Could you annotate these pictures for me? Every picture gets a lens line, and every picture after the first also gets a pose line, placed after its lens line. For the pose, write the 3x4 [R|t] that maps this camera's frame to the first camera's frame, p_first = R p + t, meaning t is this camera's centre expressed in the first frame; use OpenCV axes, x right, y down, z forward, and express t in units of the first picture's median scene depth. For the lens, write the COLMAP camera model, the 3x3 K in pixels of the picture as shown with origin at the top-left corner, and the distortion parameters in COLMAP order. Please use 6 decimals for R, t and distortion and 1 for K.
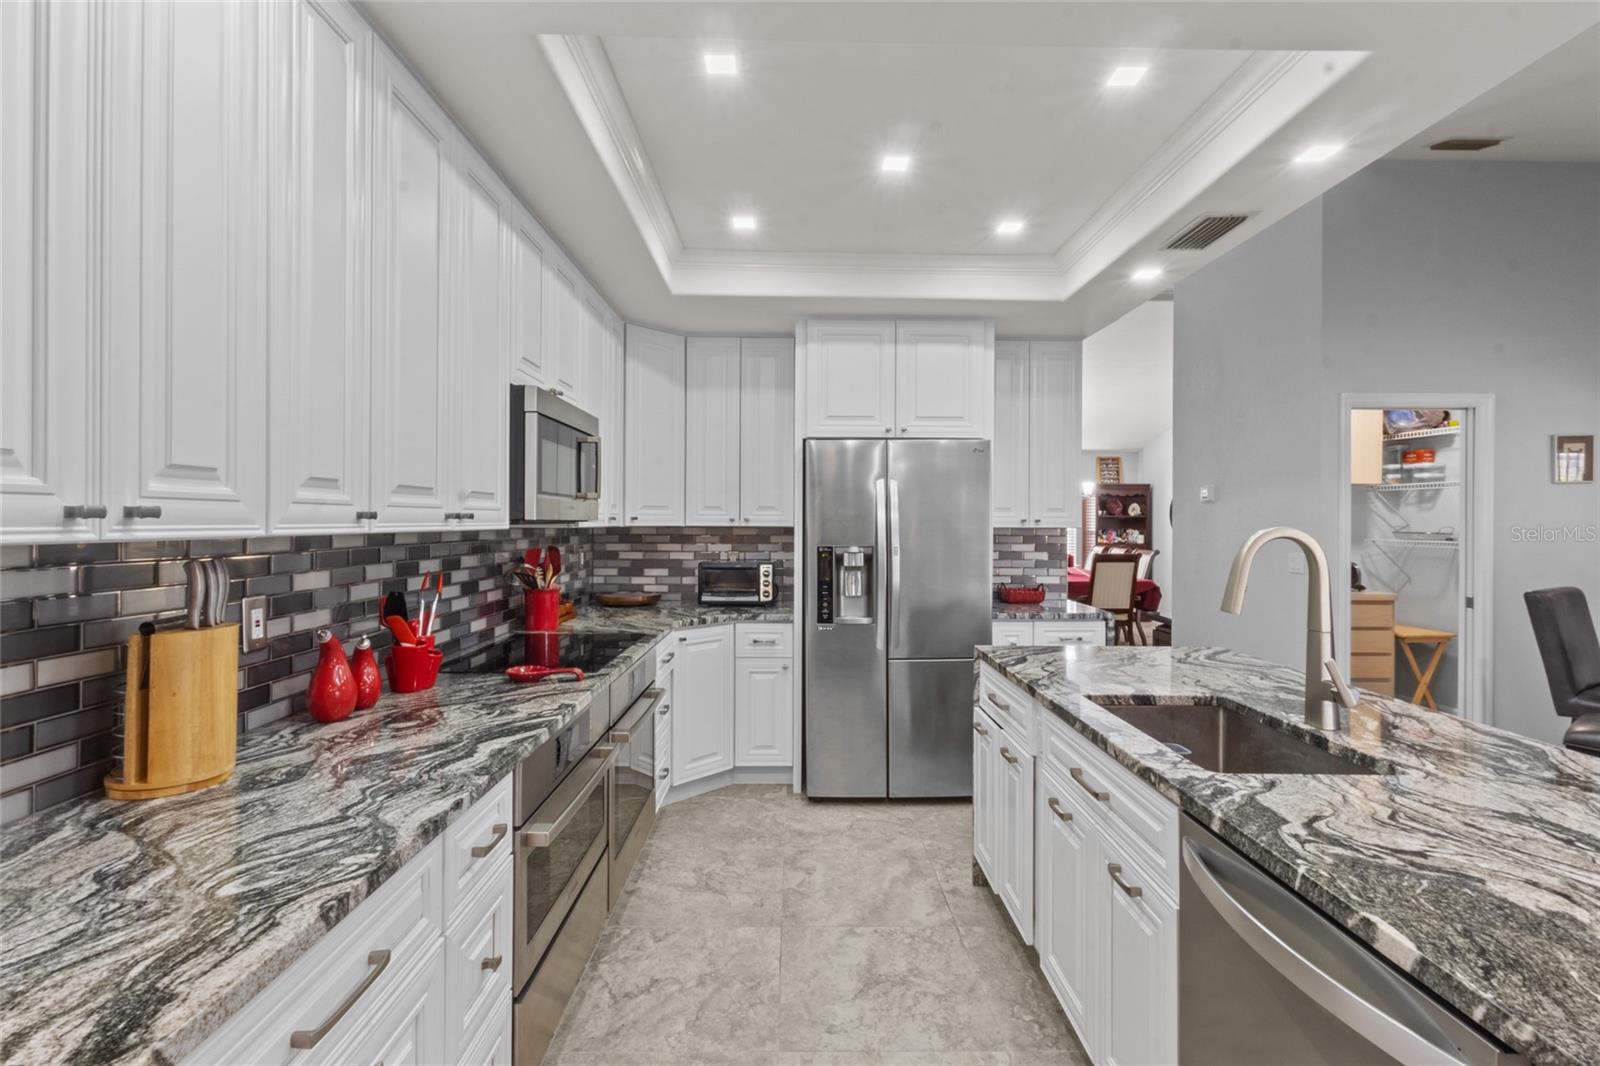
lens RADIAL K [[739.6, 0, 798.8], [0, 739.6, 523.5], [0, 0, 1]] dist [0.000688, 0.001926]
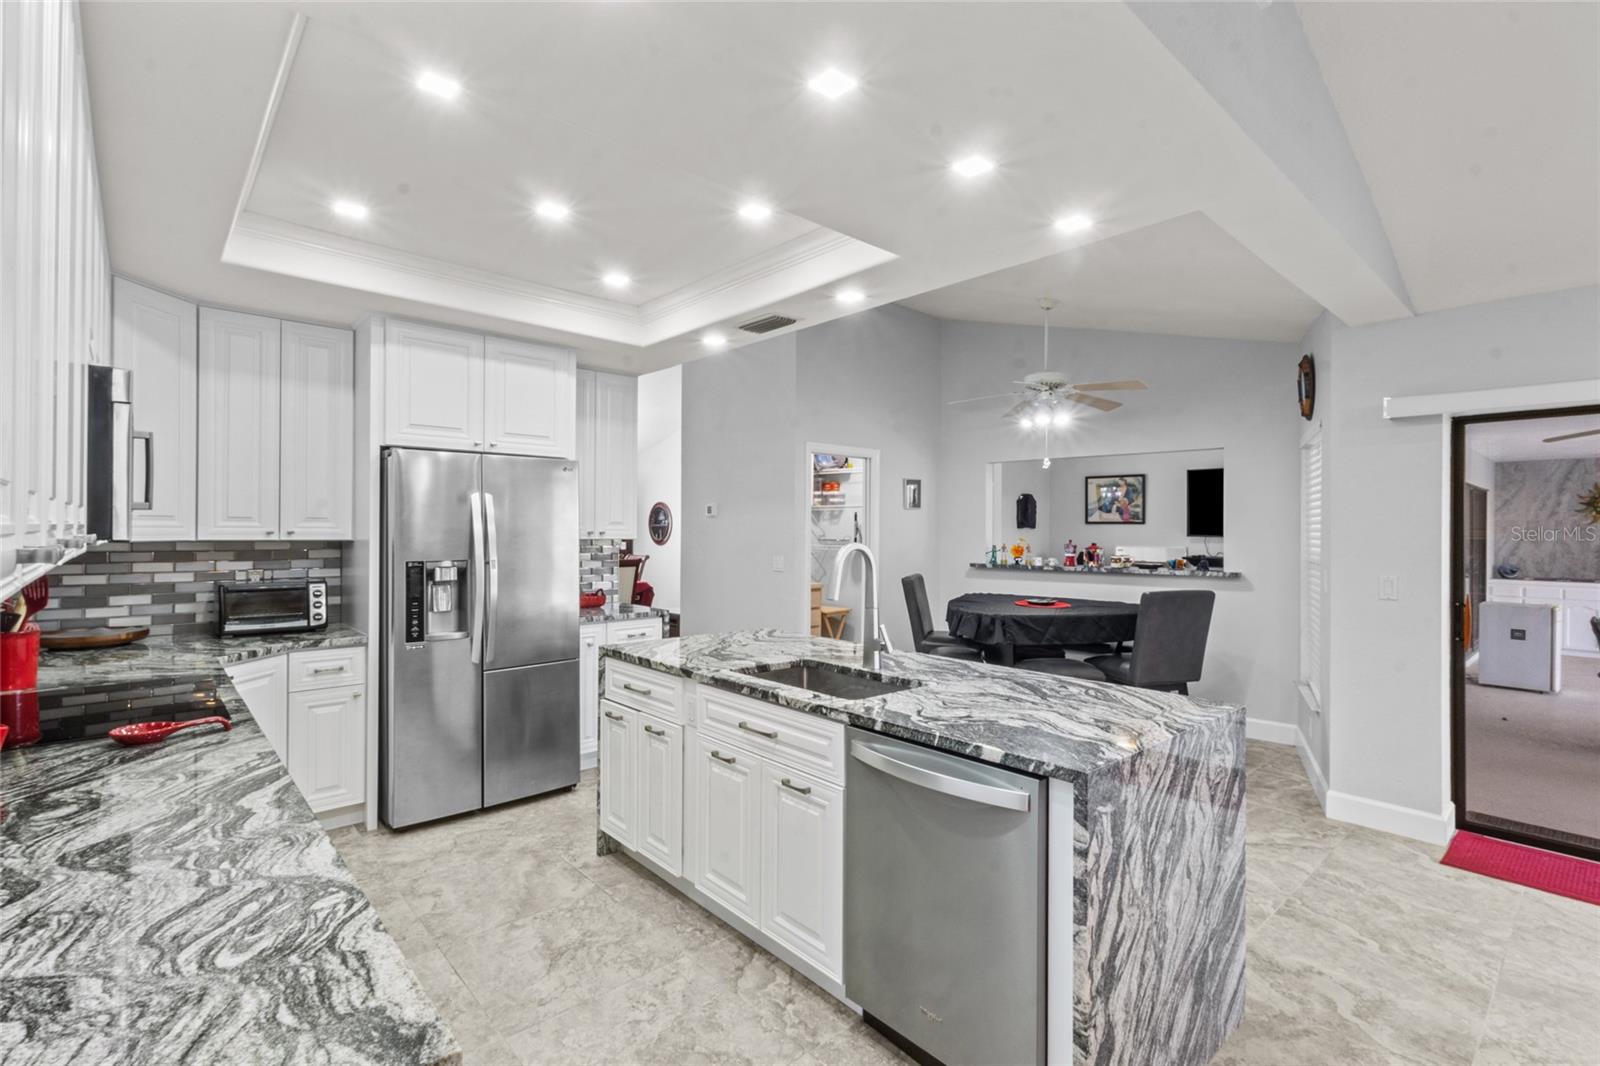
lens RADIAL K [[735.3, 0, 800.0], [0, 735.3, 533.0], [0, 0, 1]] dist [0.001048, 0.000689]
pose [[0.749671, -0.002027, 0.661807, -0.219794], [-0.001761, 0.999986, 0.005058, -0.011528], [-0.661808, -0.004957, 0.749657, -0.039989]]
